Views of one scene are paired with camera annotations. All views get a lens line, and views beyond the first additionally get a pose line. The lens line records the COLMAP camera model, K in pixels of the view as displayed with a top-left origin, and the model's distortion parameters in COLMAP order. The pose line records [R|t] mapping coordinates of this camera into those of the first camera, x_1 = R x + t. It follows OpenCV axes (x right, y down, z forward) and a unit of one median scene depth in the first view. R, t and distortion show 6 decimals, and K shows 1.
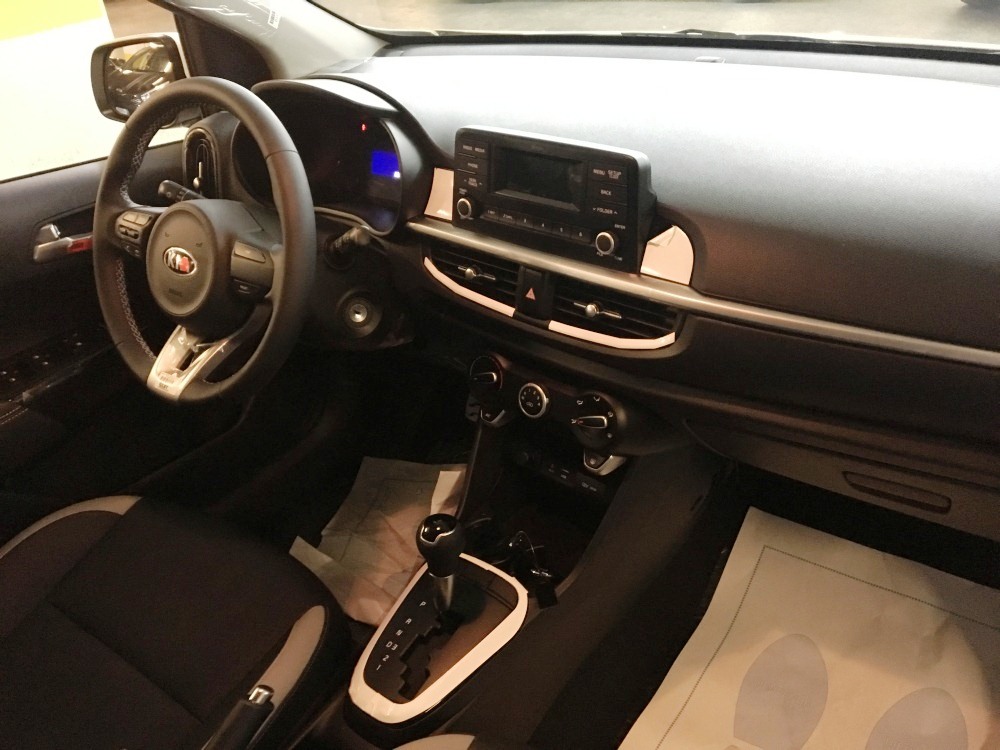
lens RADIAL K [[853.0, 0, 494.6], [0, 853.0, 375.1], [0, 0, 1]] dist [0.083302, -0.129733]
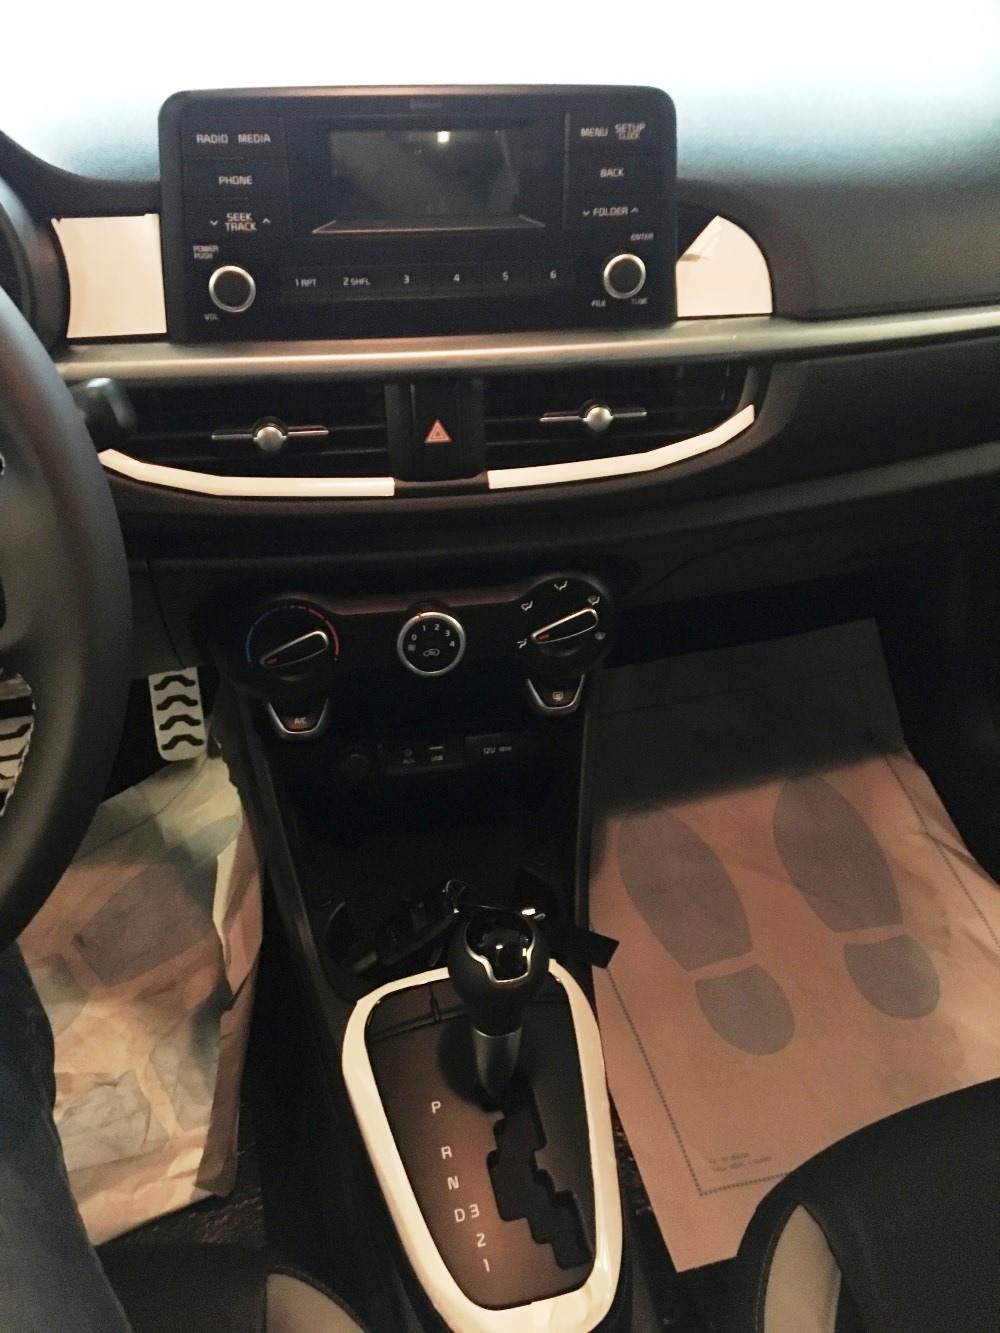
lens RADIAL K [[1137.0, 0, 498.7], [0, 1137.0, 664.7], [0, 0, 1]] dist [0.083302, -0.129733]
pose [[0.604667, -0.416381, 0.678973, -0.436764], [0.340357, 0.905796, 0.252371, -0.128637], [-0.720094, 0.078493, 0.689423, 0.538612]]
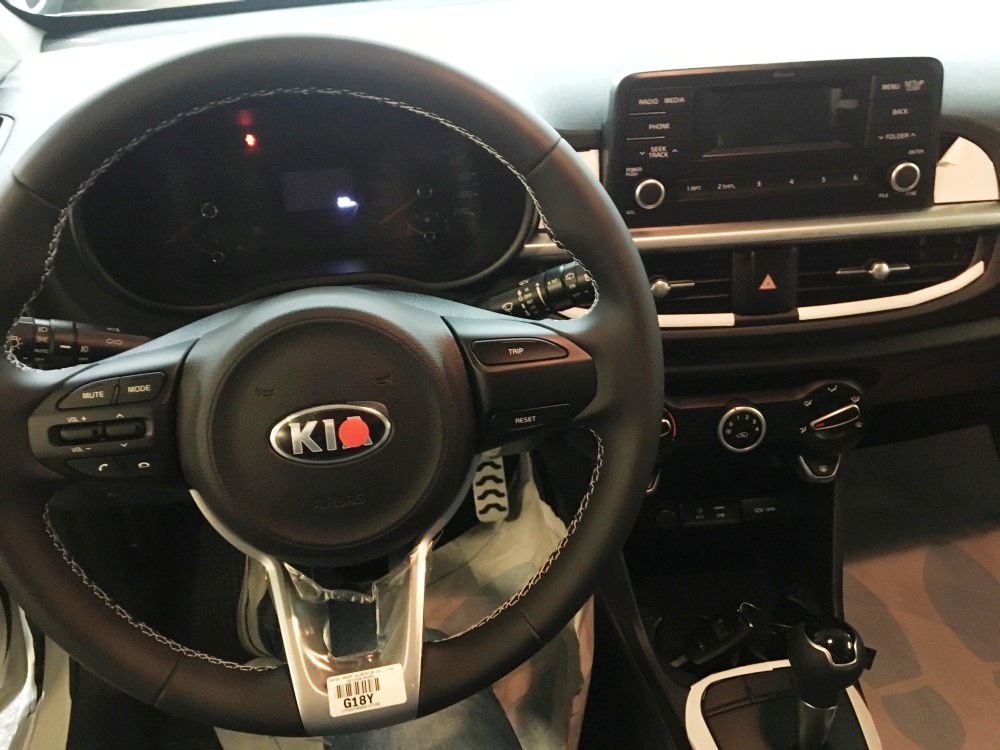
lens RADIAL K [[853.0, 0, 497.0], [0, 853.0, 371.7], [0, 0, 1]] dist [0.083302, -0.129733]
pose [[0.672949, -0.334619, 0.659674, -0.621589], [0.358693, 0.927576, 0.104601, -0.184971], [-0.646900, 0.166230, 0.744237, 0.621845]]
